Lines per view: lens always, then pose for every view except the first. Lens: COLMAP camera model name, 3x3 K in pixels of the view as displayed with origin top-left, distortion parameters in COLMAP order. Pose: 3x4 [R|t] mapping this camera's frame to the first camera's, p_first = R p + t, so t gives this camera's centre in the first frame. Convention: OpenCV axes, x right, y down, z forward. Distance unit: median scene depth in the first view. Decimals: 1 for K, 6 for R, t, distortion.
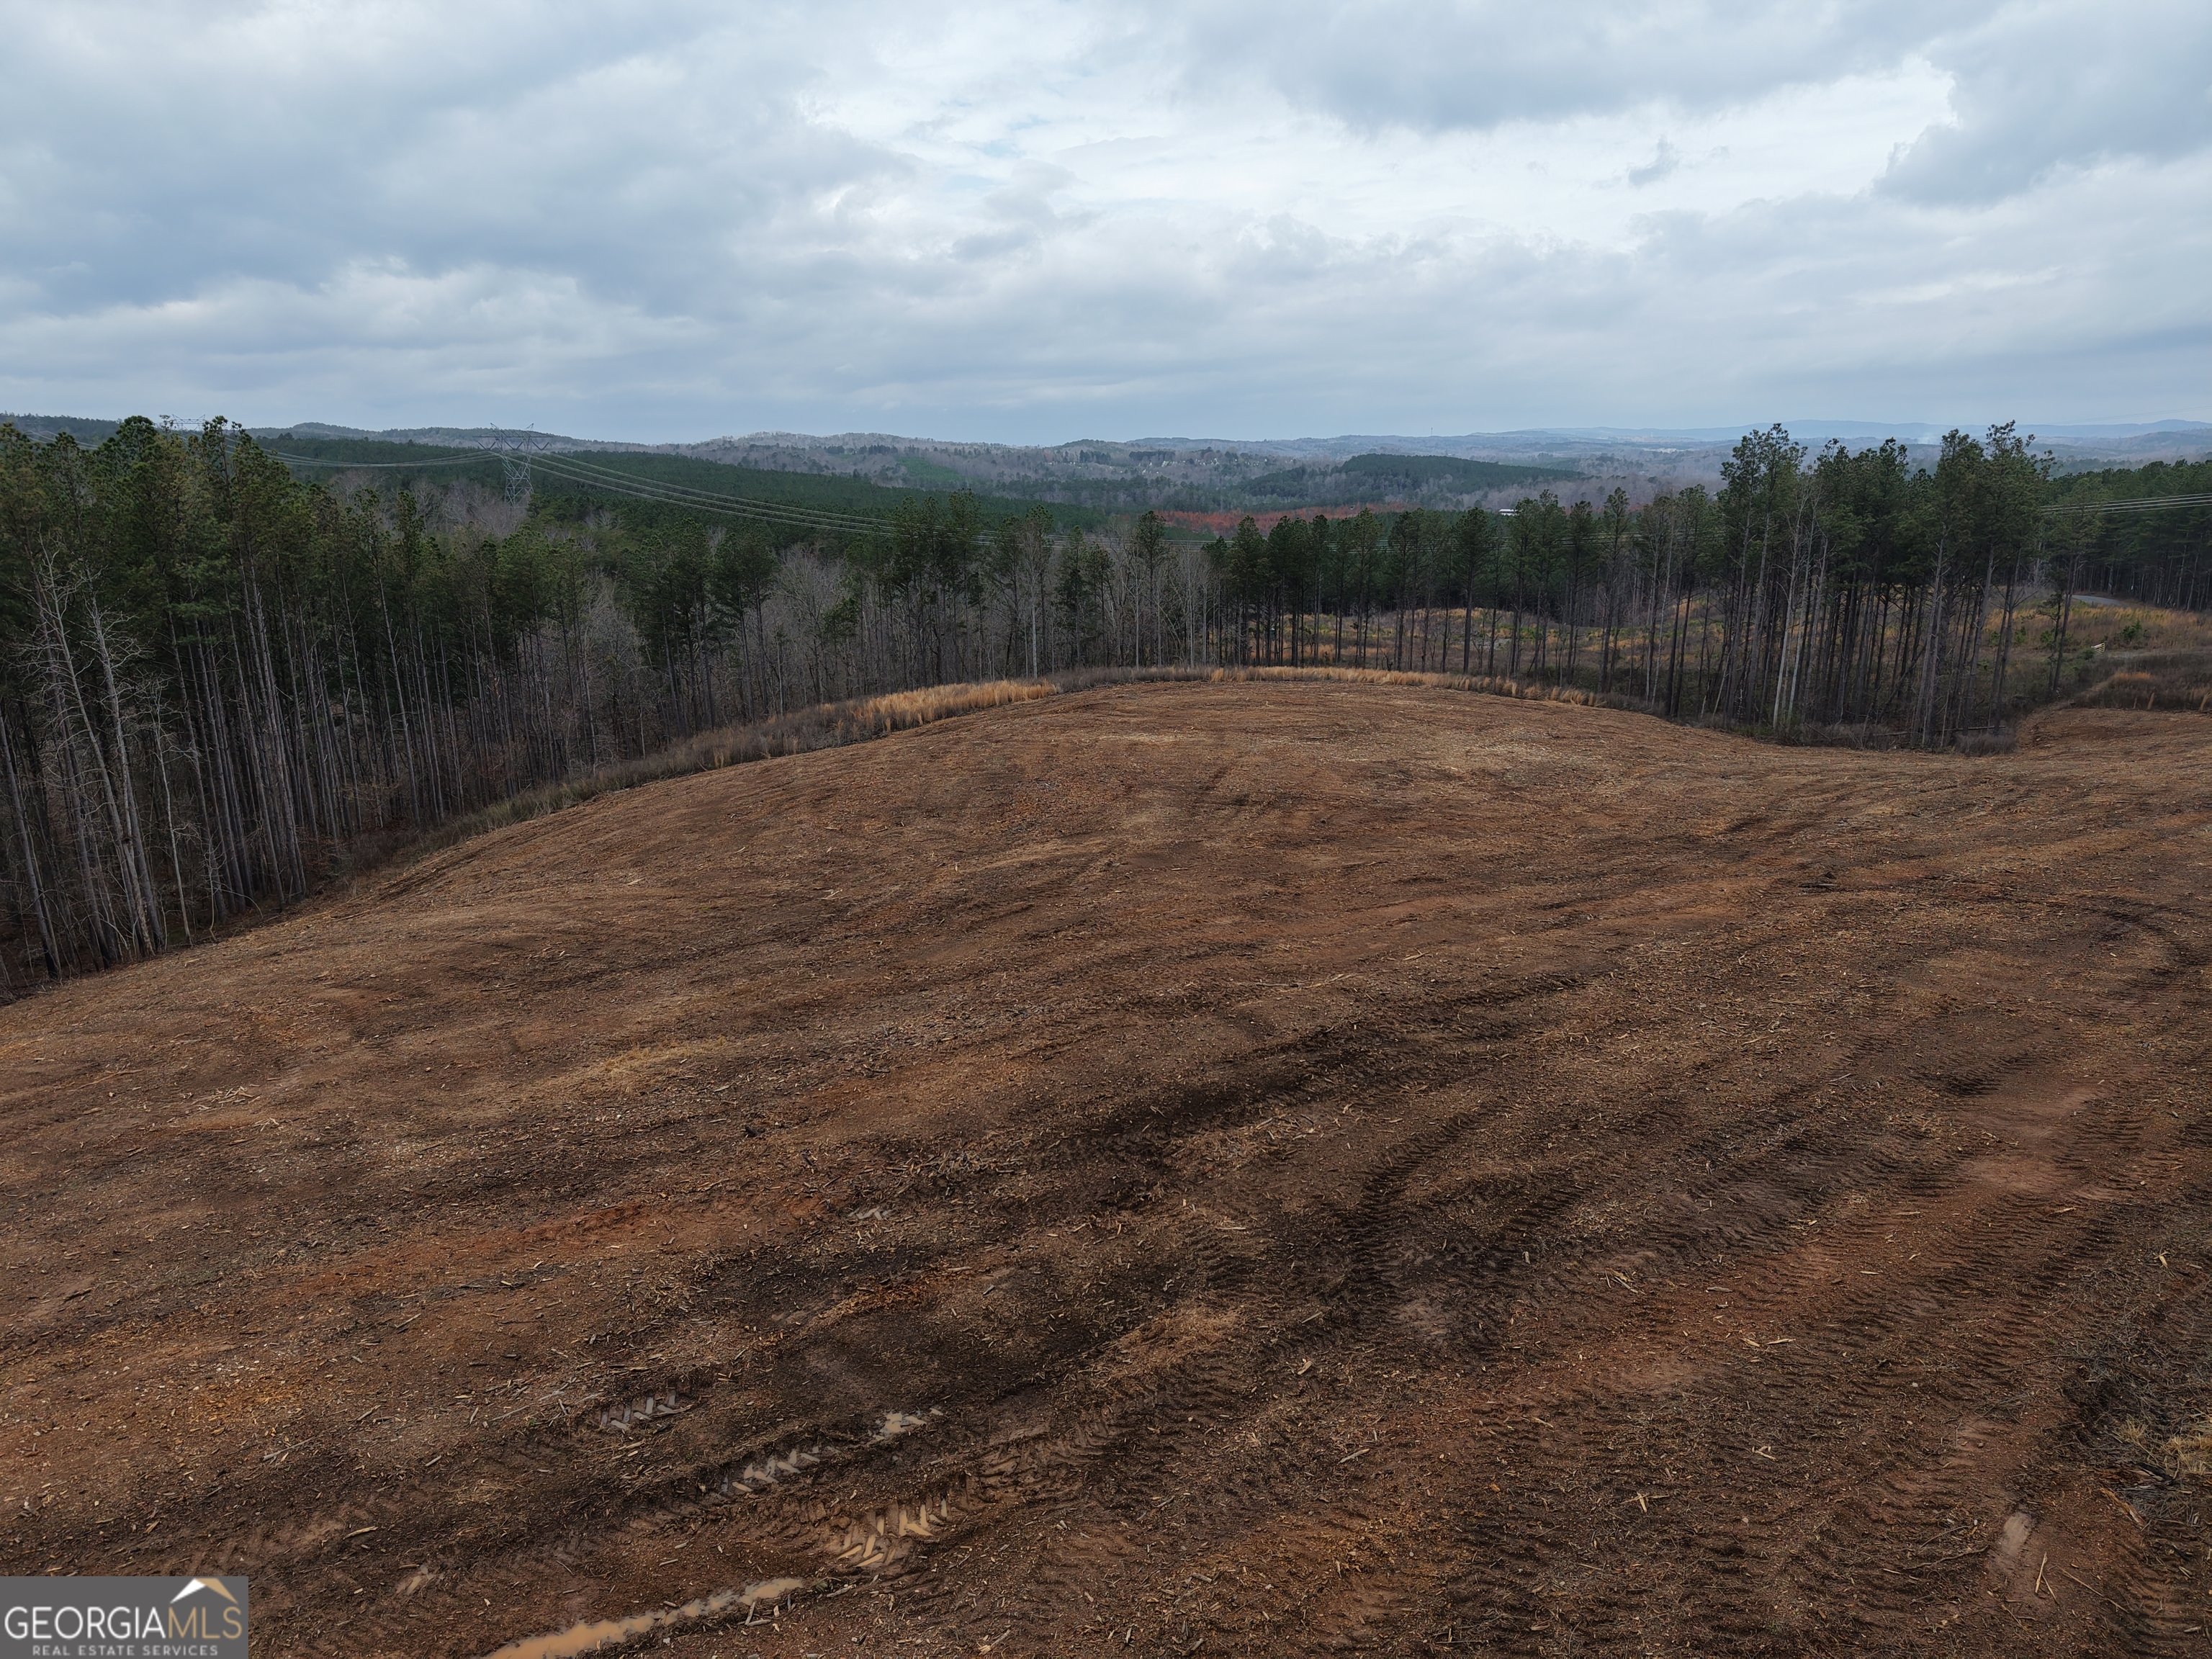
lens RADIAL K [[1476.4, 0, 1107.5], [0, 1476.4, 824.9], [0, 0, 1]] dist [0.032481, -0.031798]
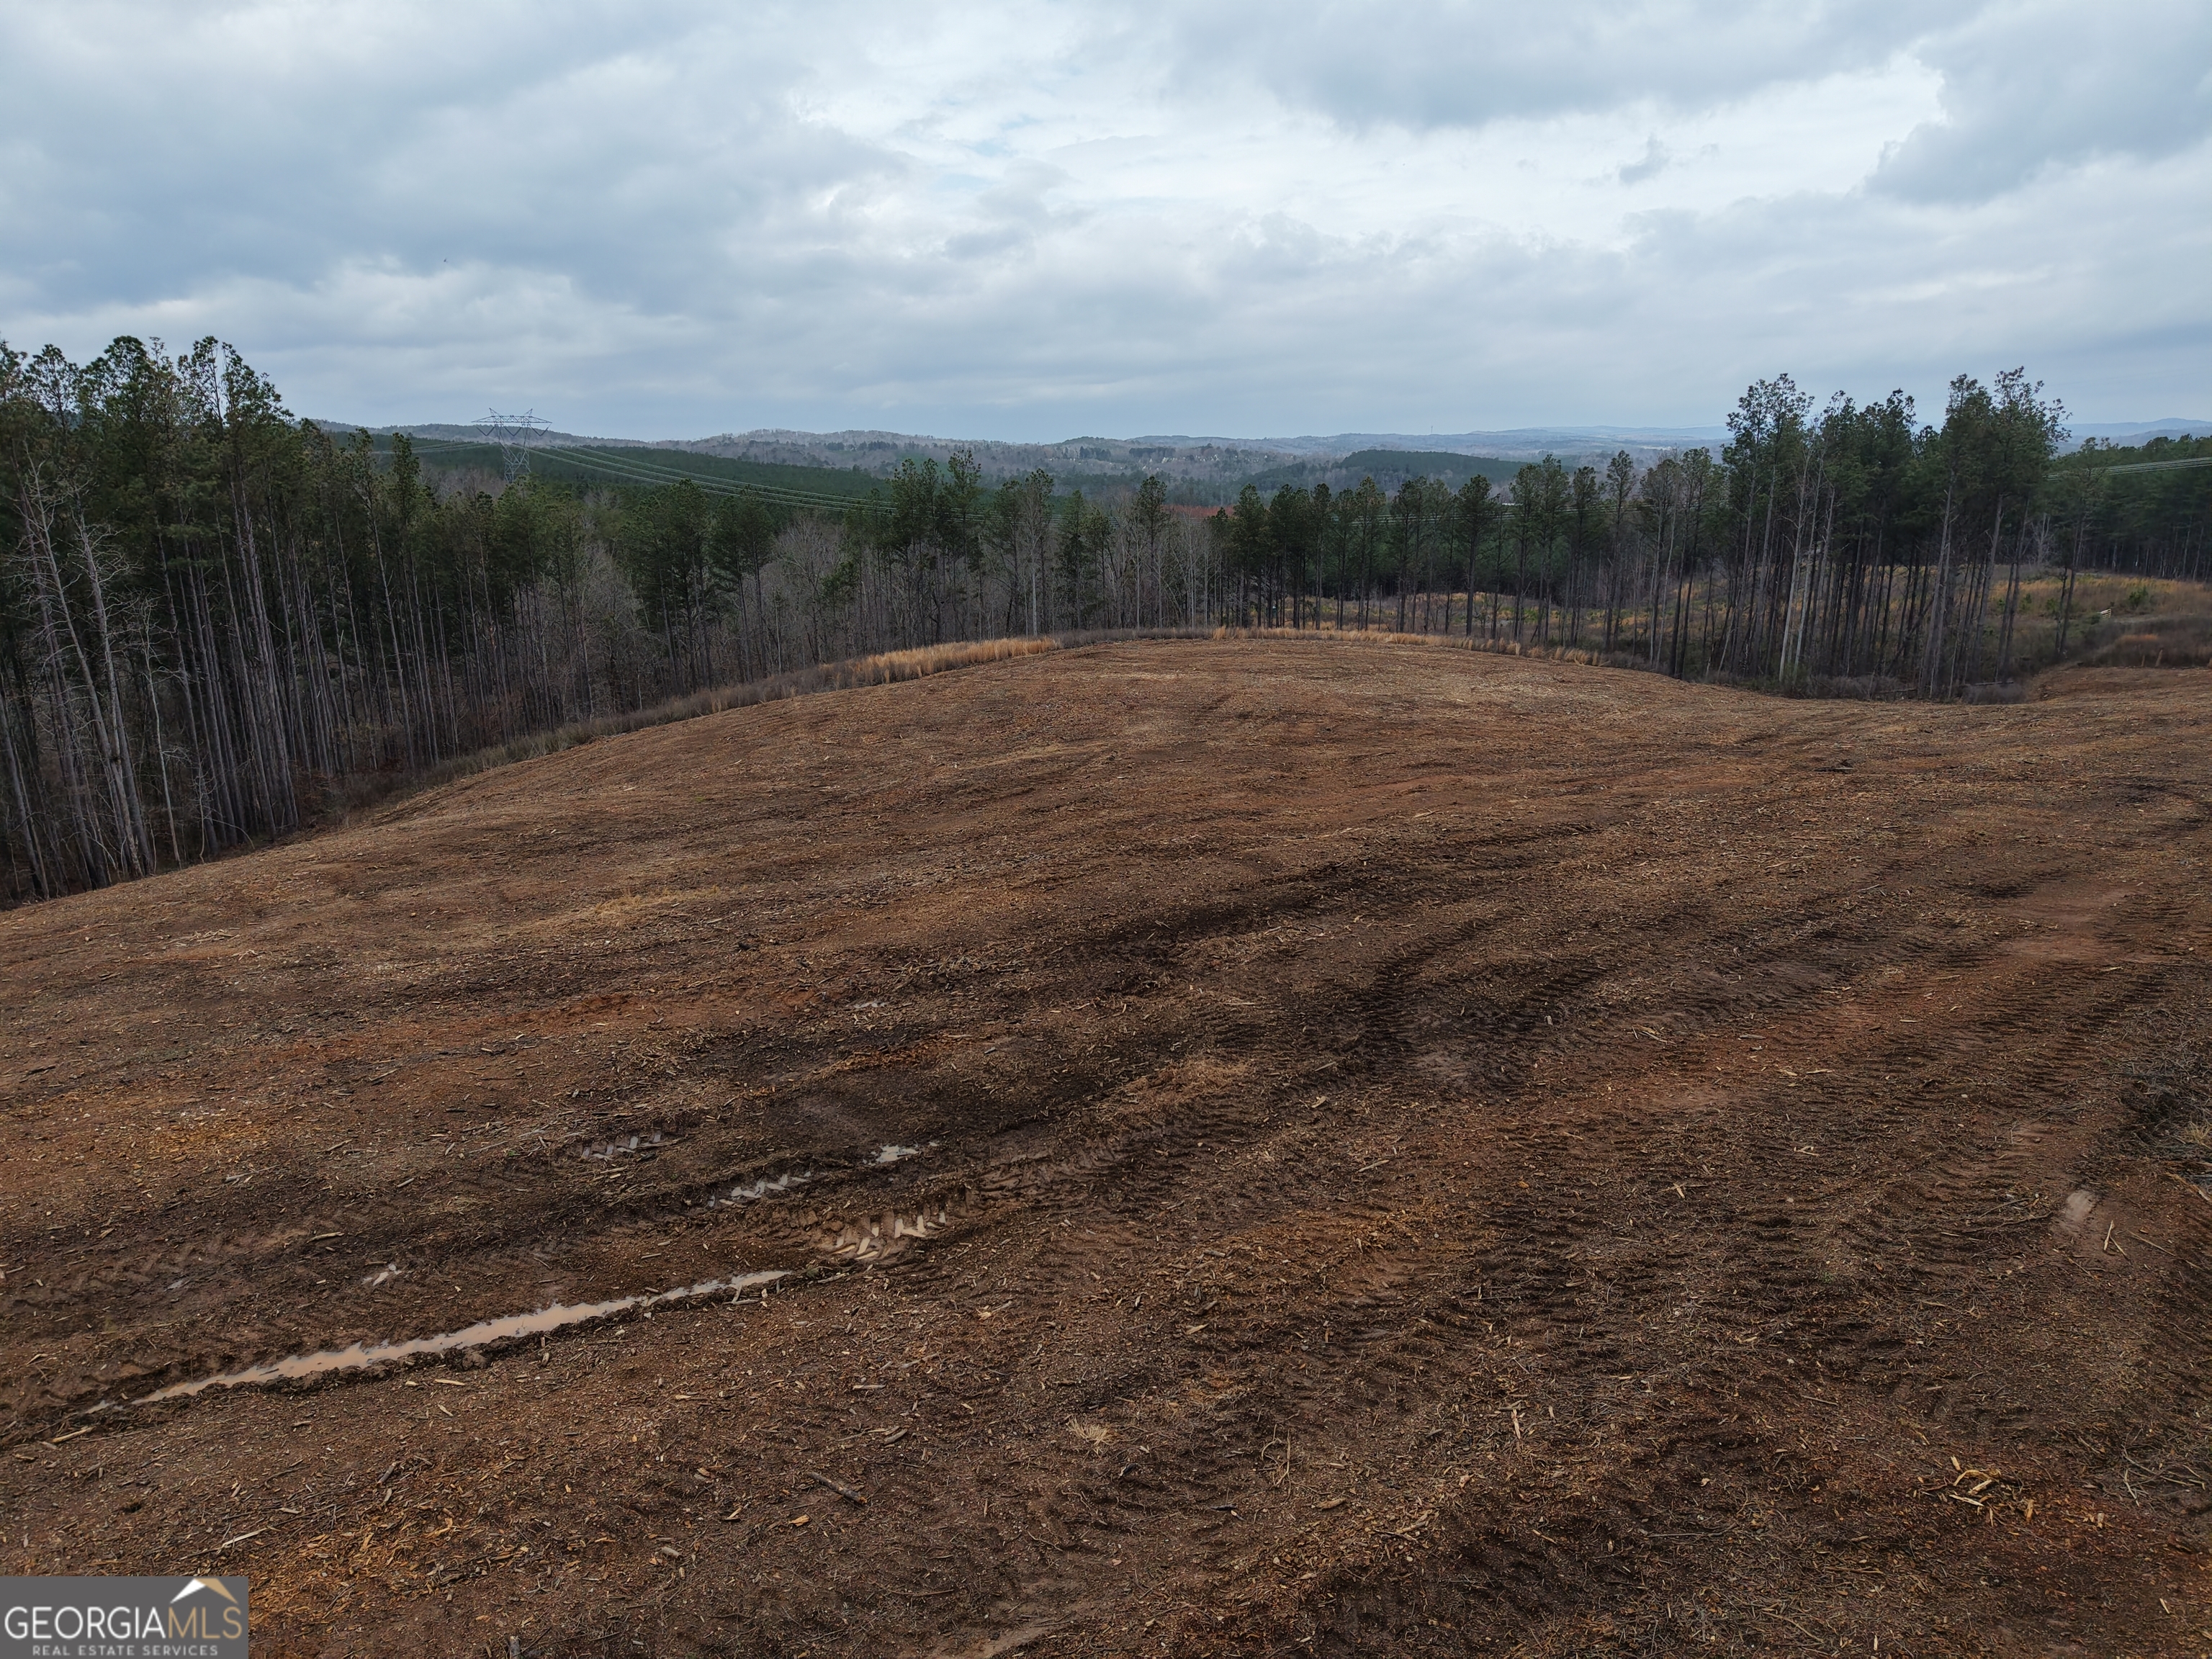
lens RADIAL K [[1476.4, 0, 1107.5], [0, 1476.4, 824.9], [0, 0, 1]] dist [0.032481, -0.031798]
pose [[1.000000, 0.000044, 0.000015, -0.002187], [-0.000044, 1.000000, 0.000483, 0.107691], [-0.000015, -0.000483, 1.000000, 0.026946]]
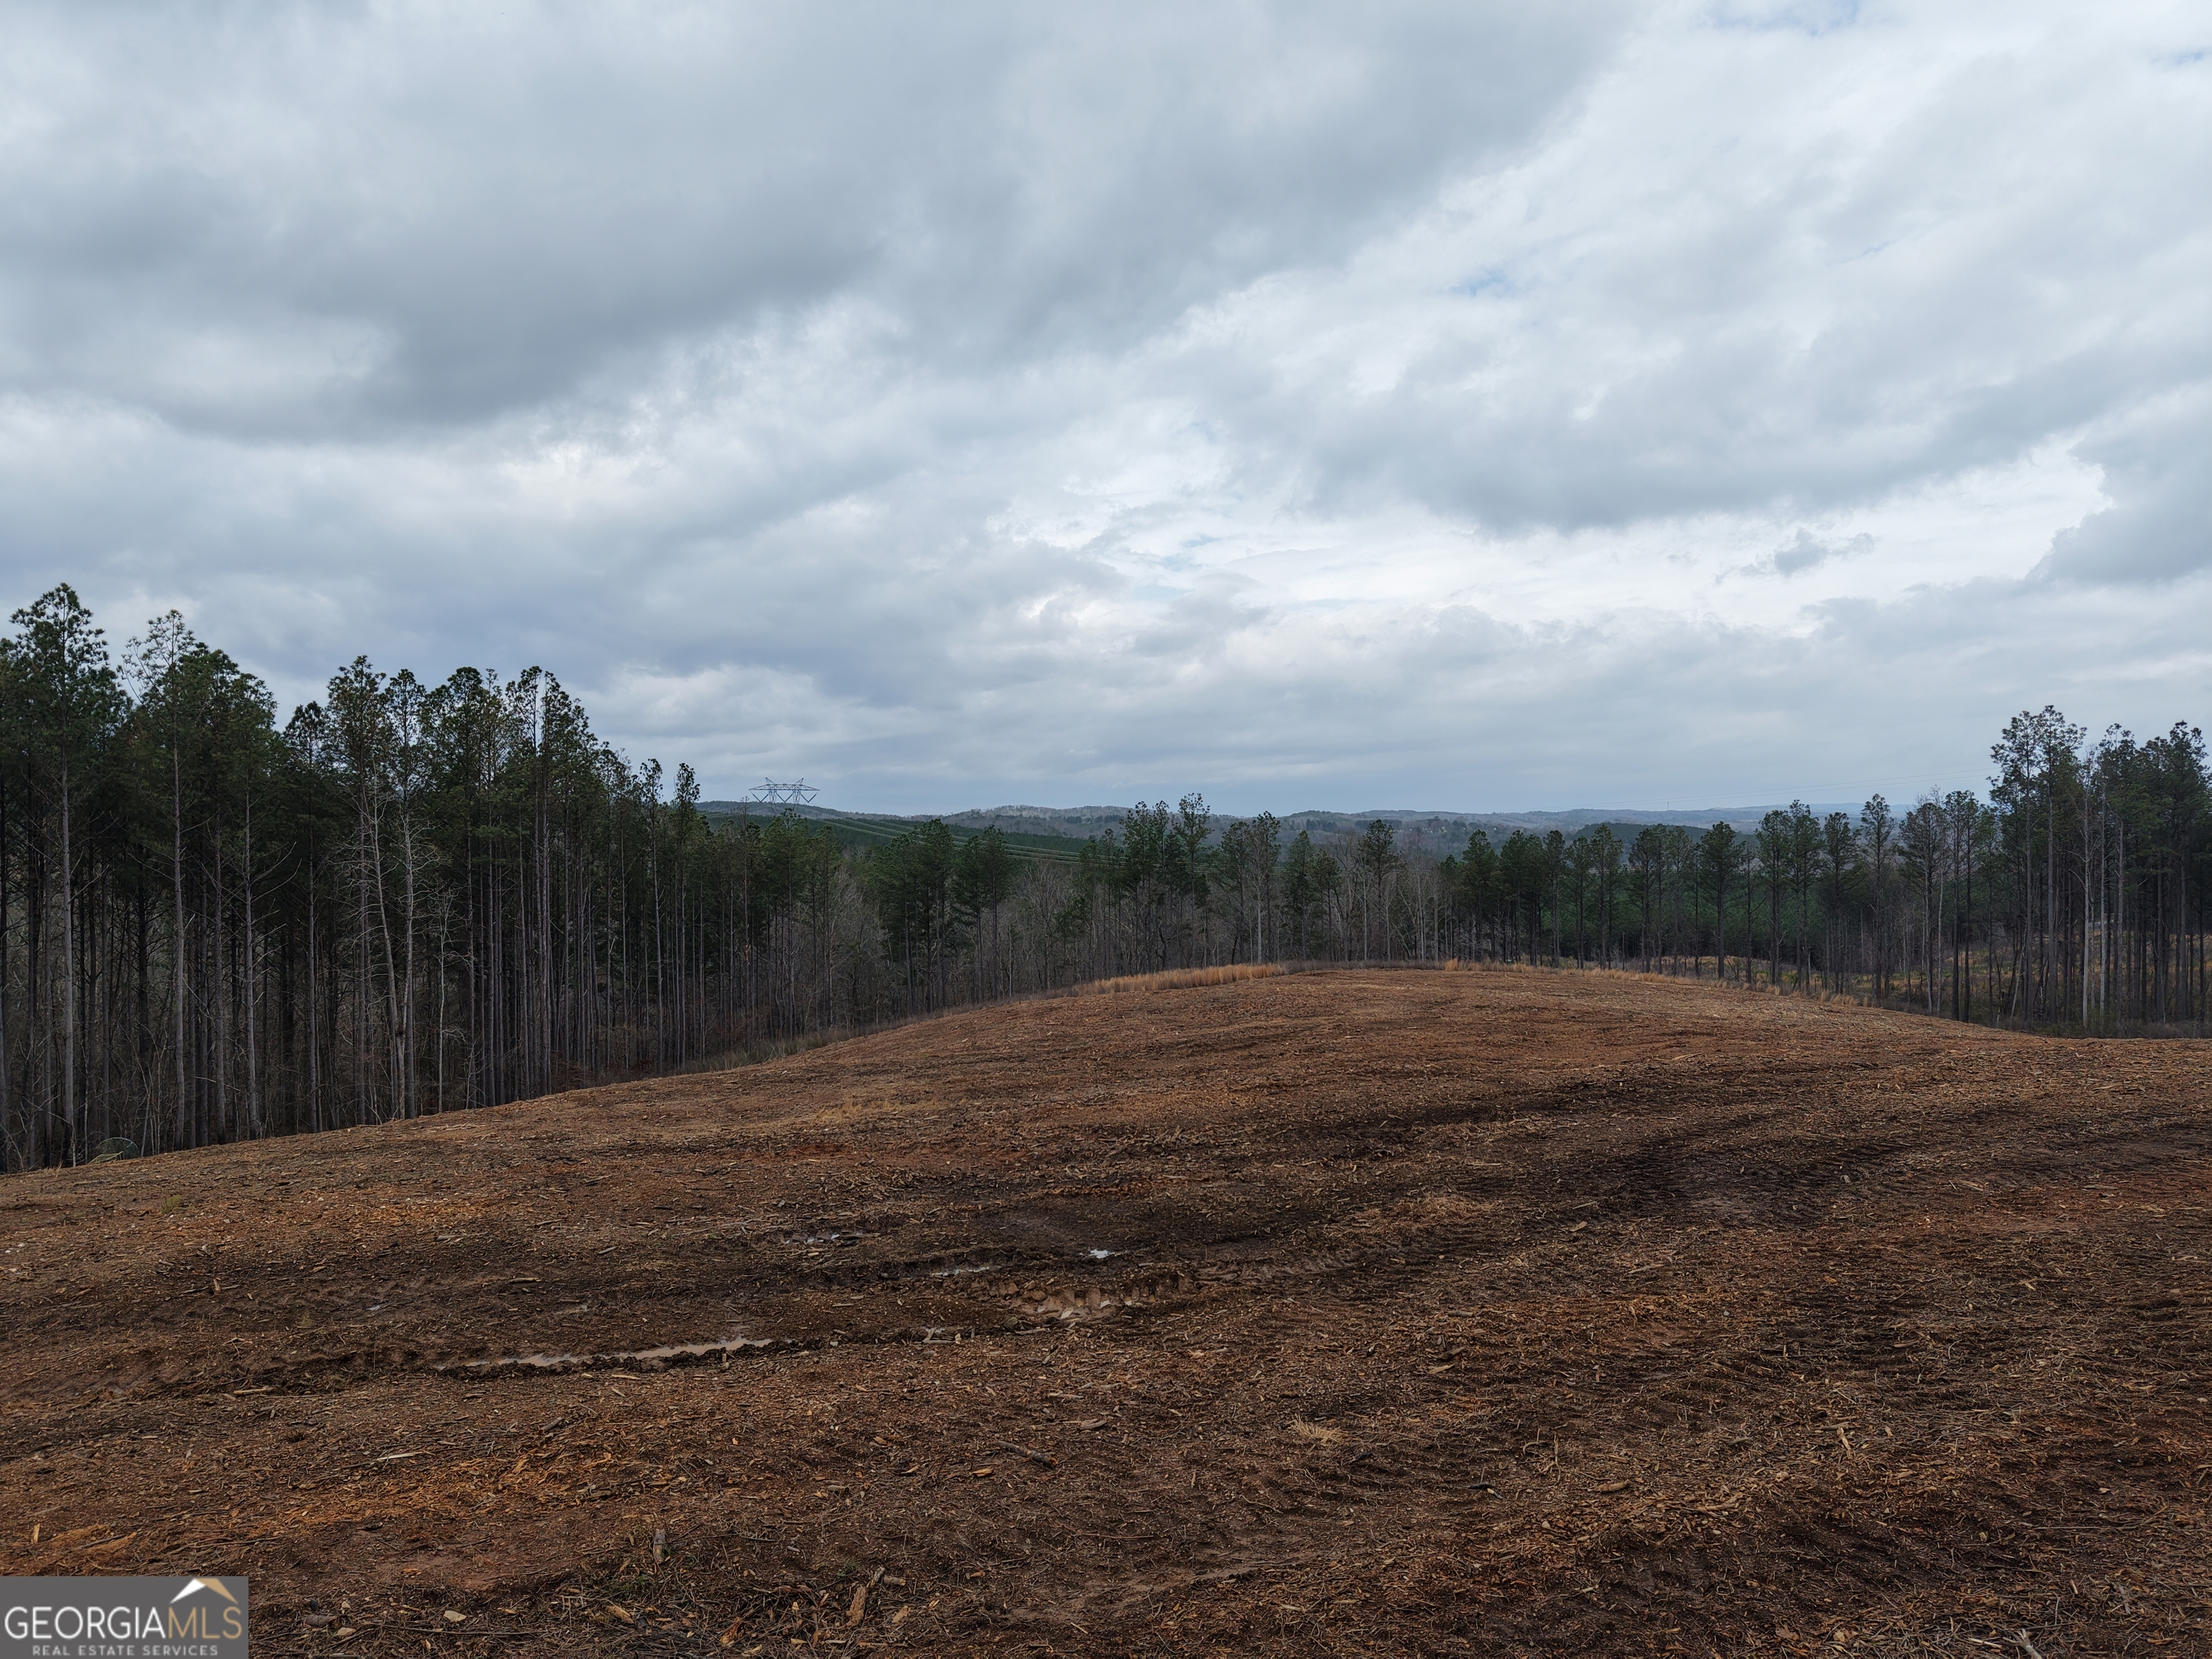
lens RADIAL K [[1476.4, 0, 1107.5], [0, 1476.4, 824.9], [0, 0, 1]] dist [0.032481, -0.031798]
pose [[0.988283, 0.001589, -0.152622, -0.002398], [-0.039003, 0.969376, -0.242463, 0.207951], [0.147563, 0.245575, 0.958081, 0.052170]]
